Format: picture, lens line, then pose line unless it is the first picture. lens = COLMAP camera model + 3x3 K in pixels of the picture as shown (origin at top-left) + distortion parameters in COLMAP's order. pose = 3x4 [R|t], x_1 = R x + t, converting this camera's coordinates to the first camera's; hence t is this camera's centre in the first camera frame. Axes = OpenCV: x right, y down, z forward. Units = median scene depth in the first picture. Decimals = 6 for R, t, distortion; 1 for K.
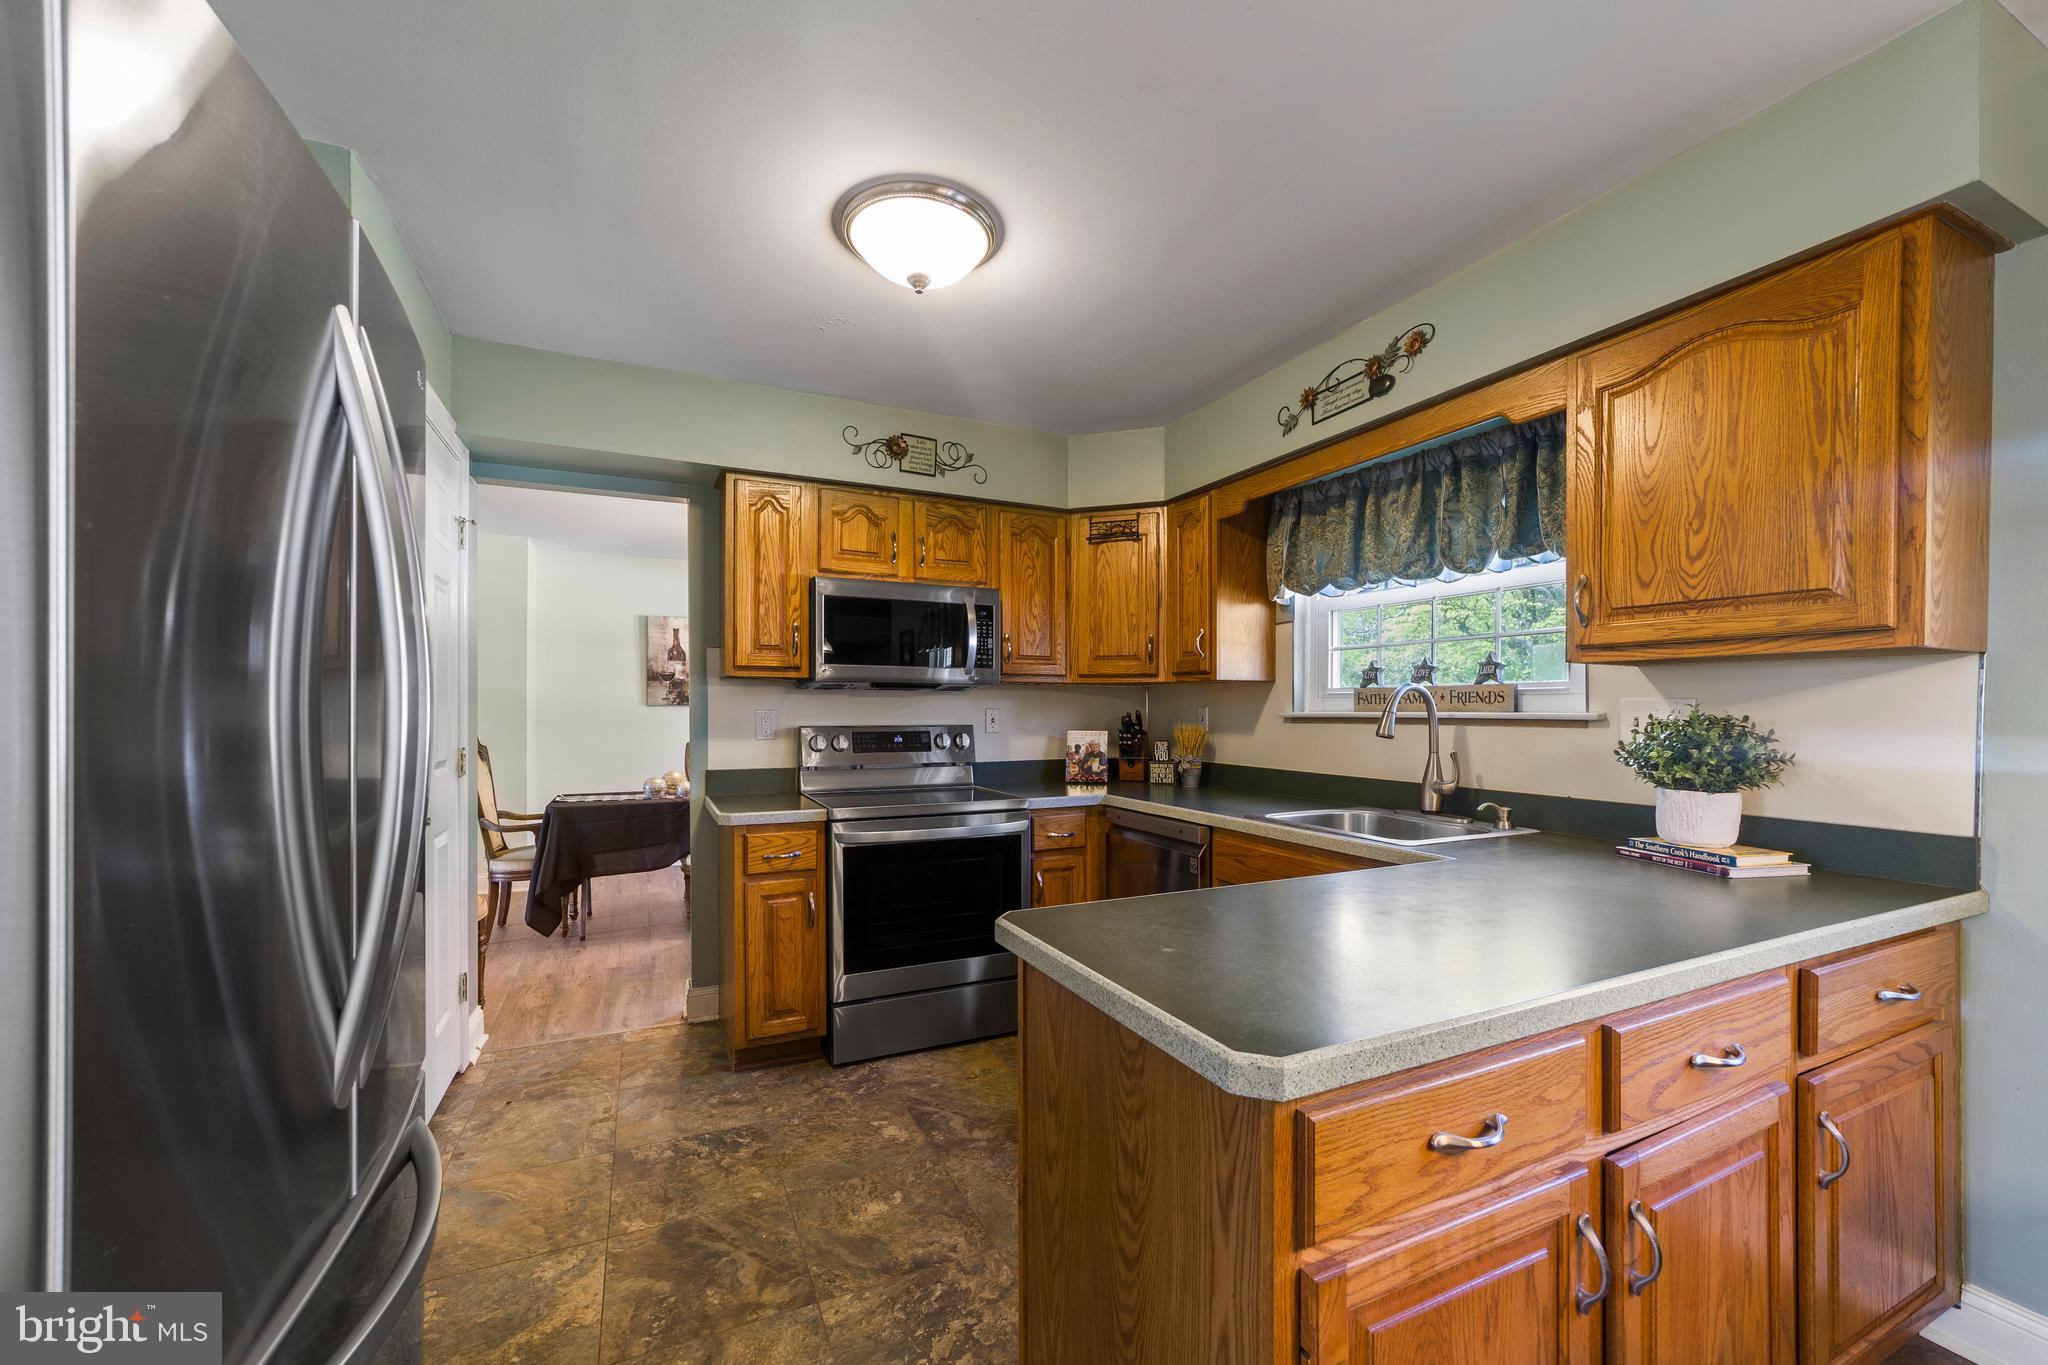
lens RADIAL K [[804.0, 0, 1023.0], [0, 804.0, 713.0], [0, 0, 1]] dist [-0.016775, 0.002778]
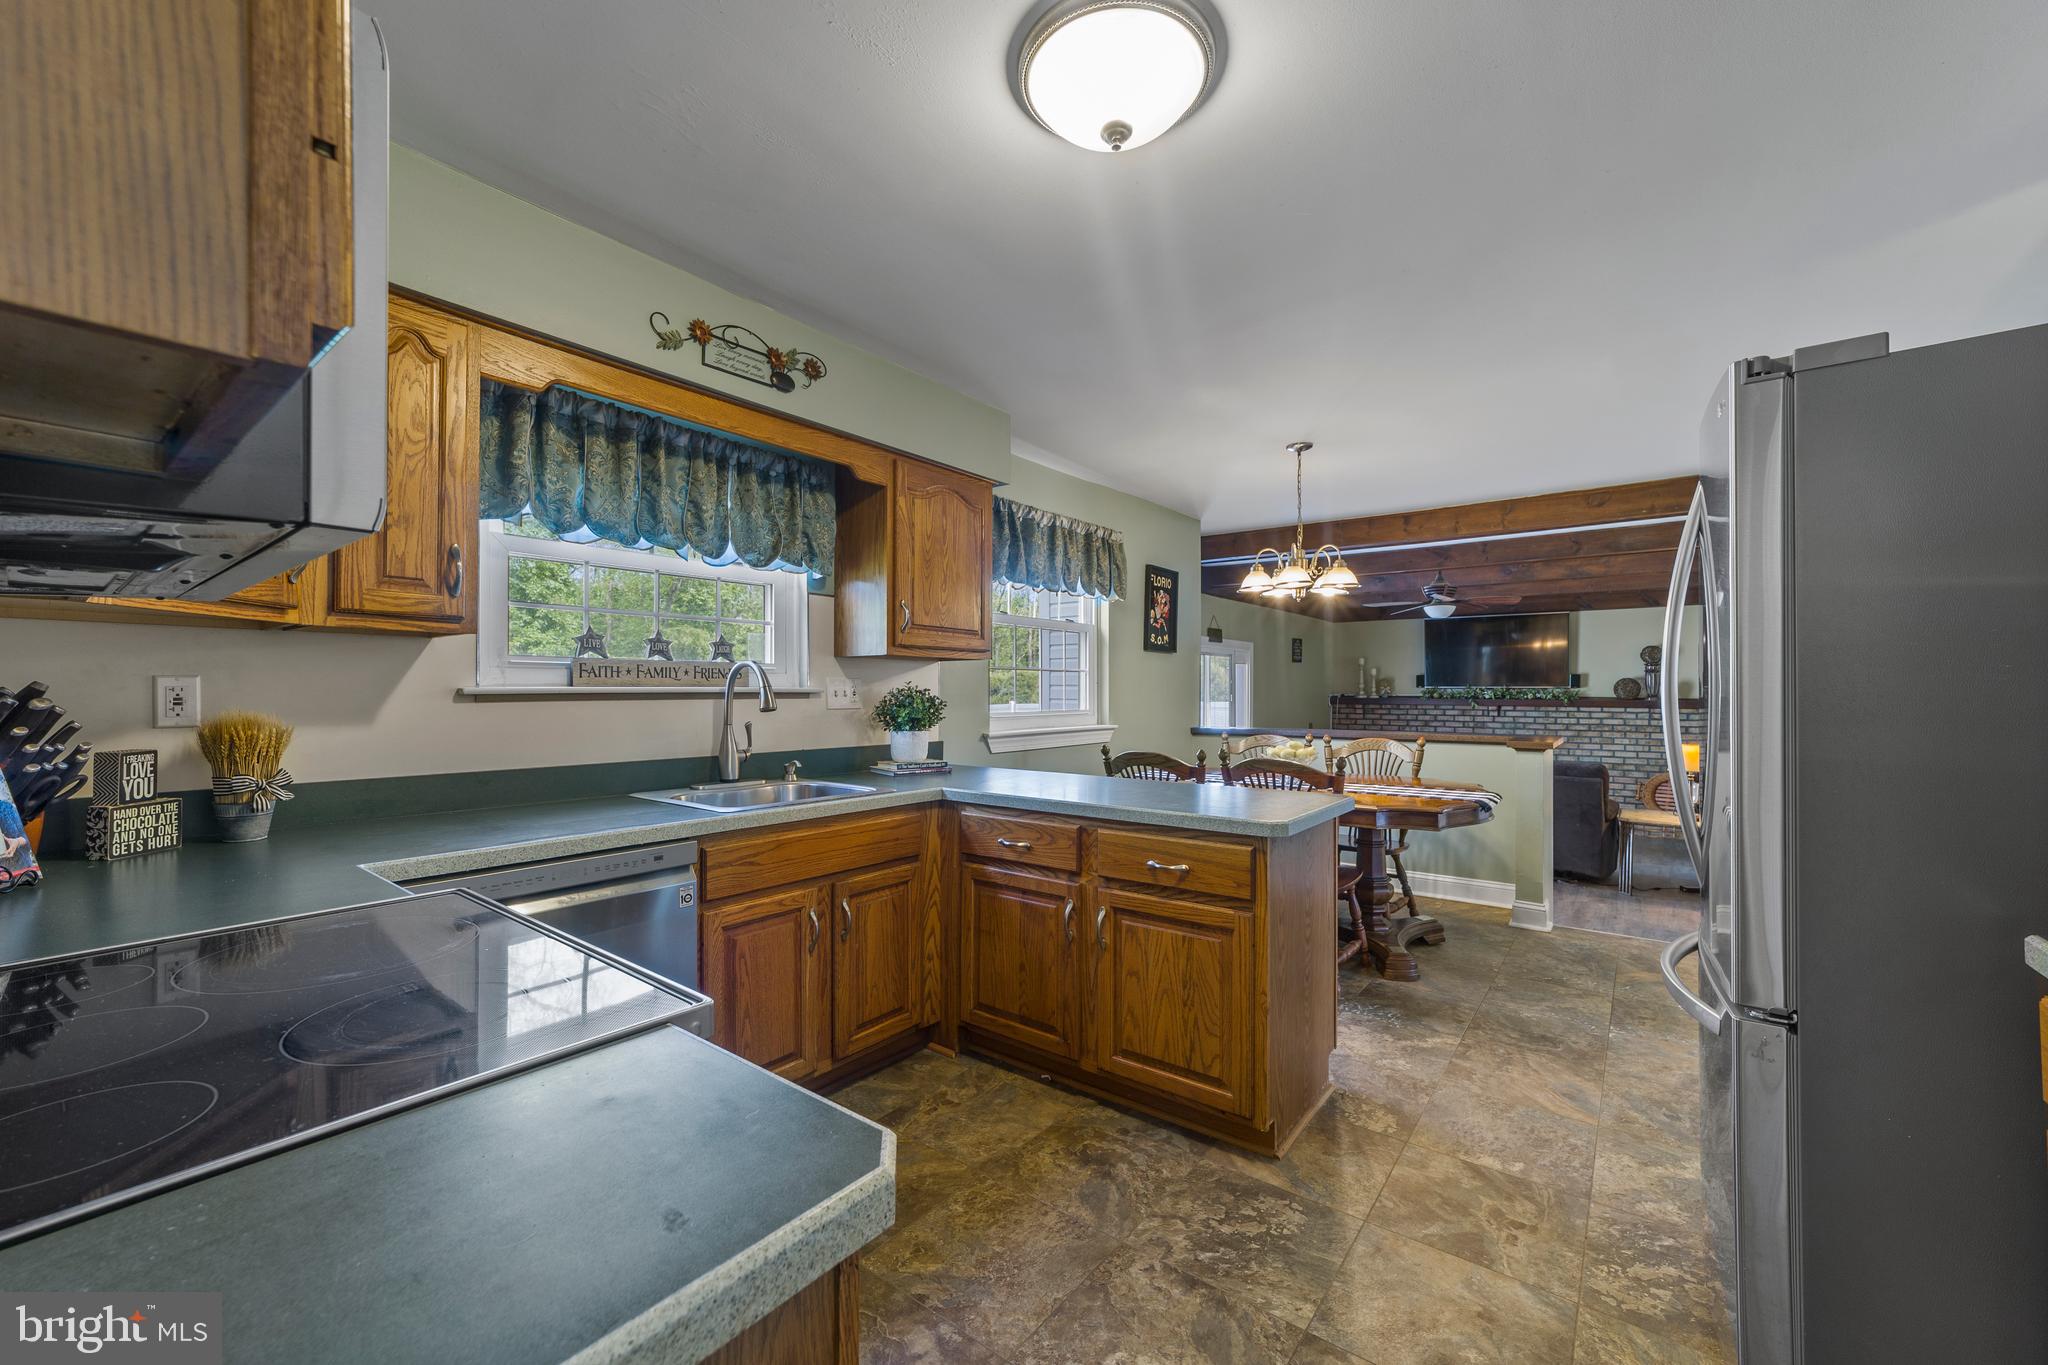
lens RADIAL K [[804.0, 0, 1010.6], [0, 804.0, 686.8], [0, 0, 1]] dist [-0.016775, 0.002778]
pose [[-0.444073, -0.002007, 0.895988, -0.565248], [-0.001055, 0.999998, 0.001717, -0.002870], [-0.895990, -0.000183, -0.444074, 1.045134]]
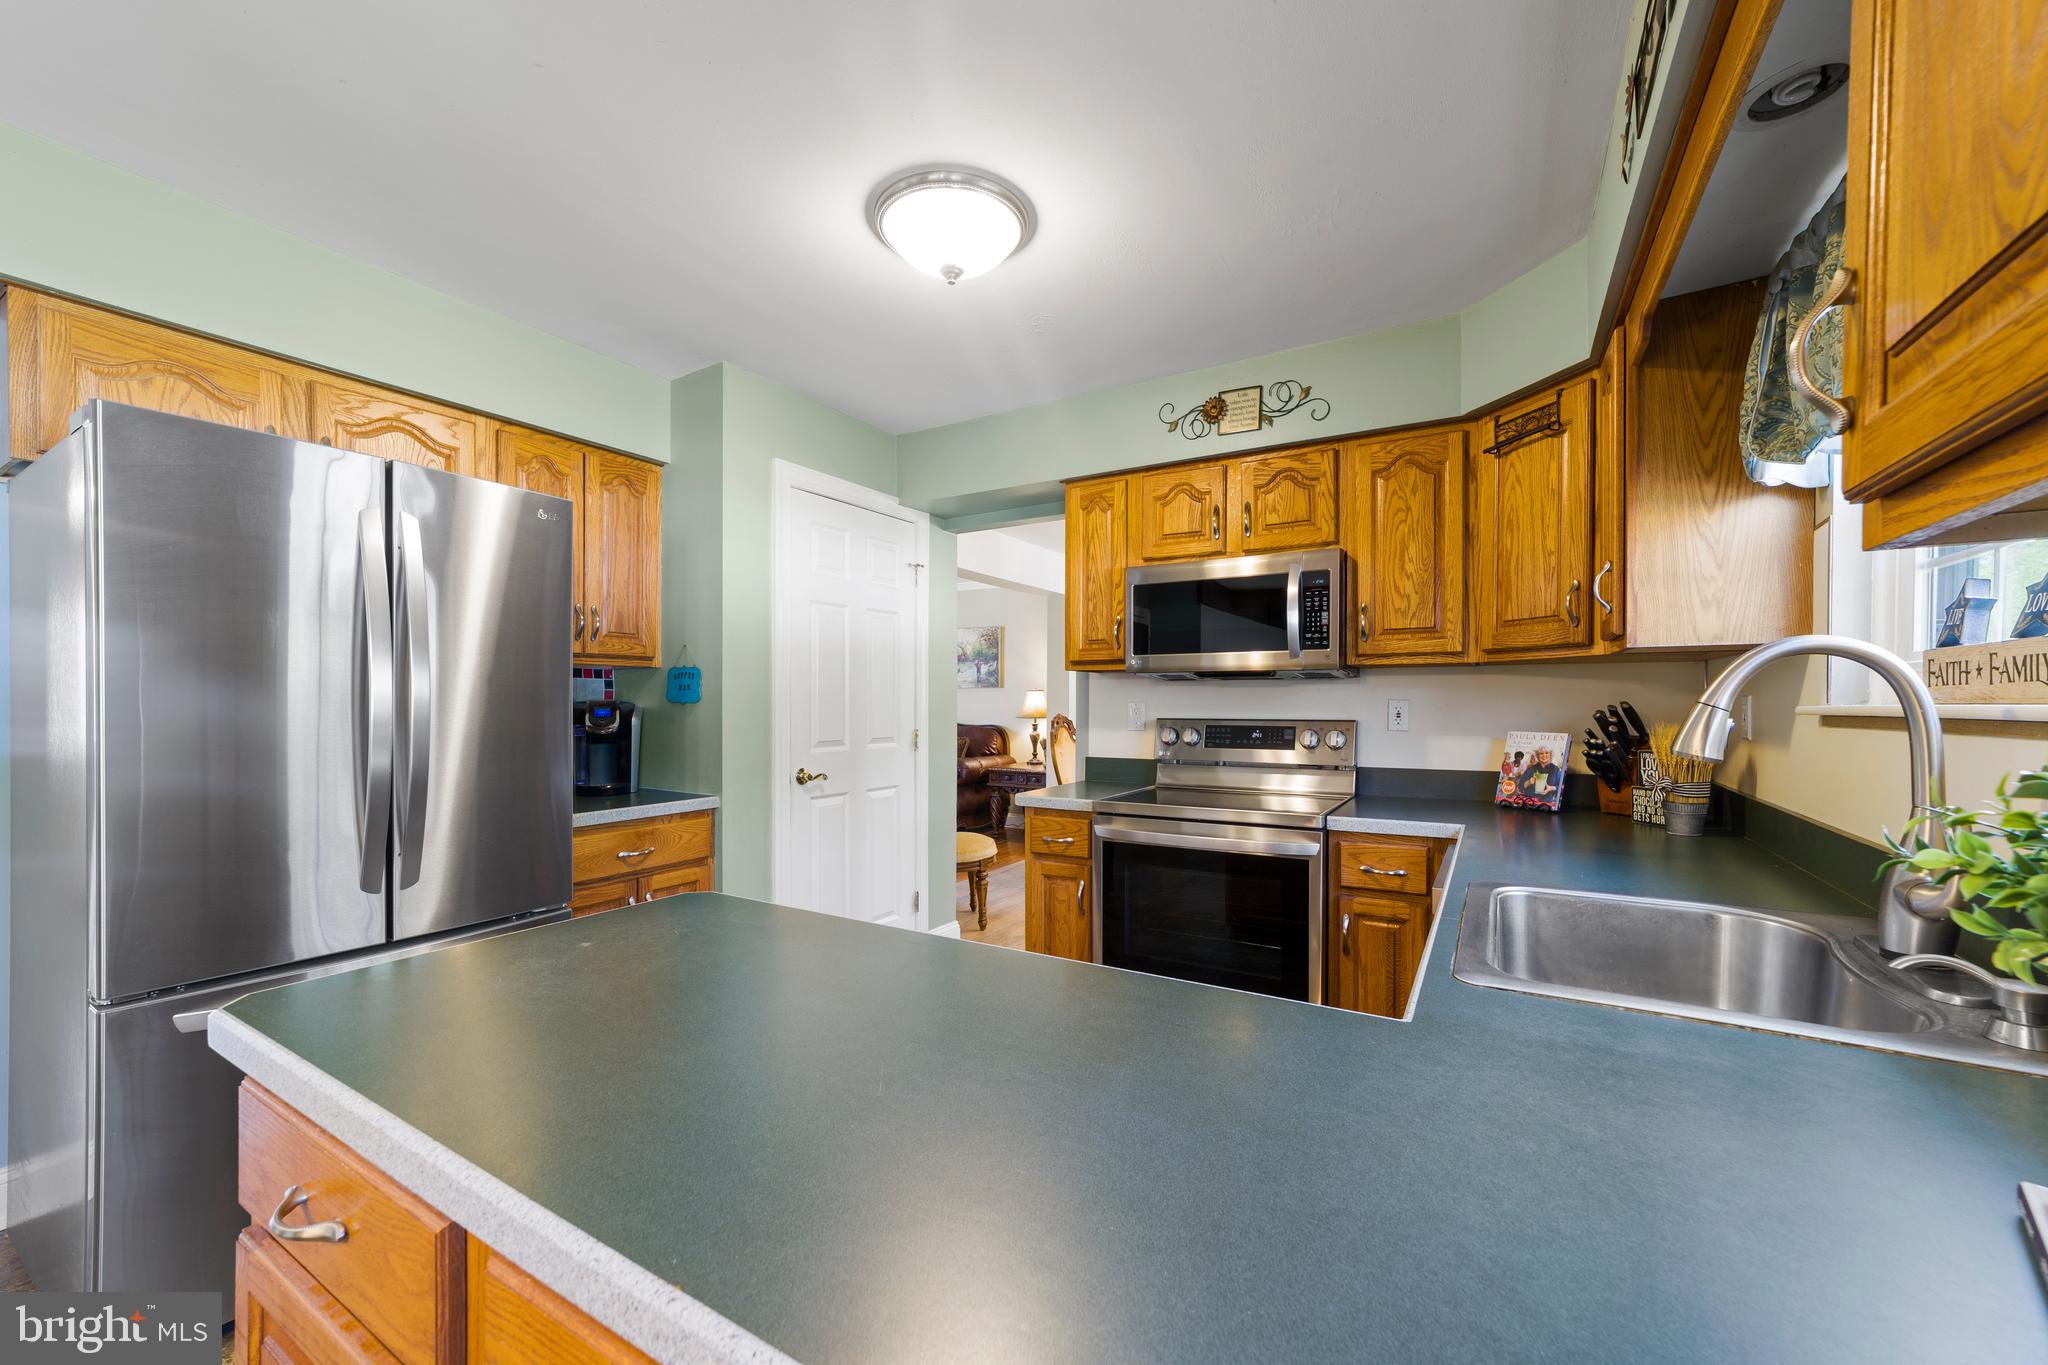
lens RADIAL K [[804.0, 0, 1039.5], [0, 804.0, 706.2], [0, 0, 1]] dist [-0.016775, 0.002778]
pose [[0.554760, 0.002063, -0.832008, 0.561091], [-0.001175, 0.999998, 0.001697, -0.000089], [0.832009, 0.000036, 0.554762, 0.392164]]
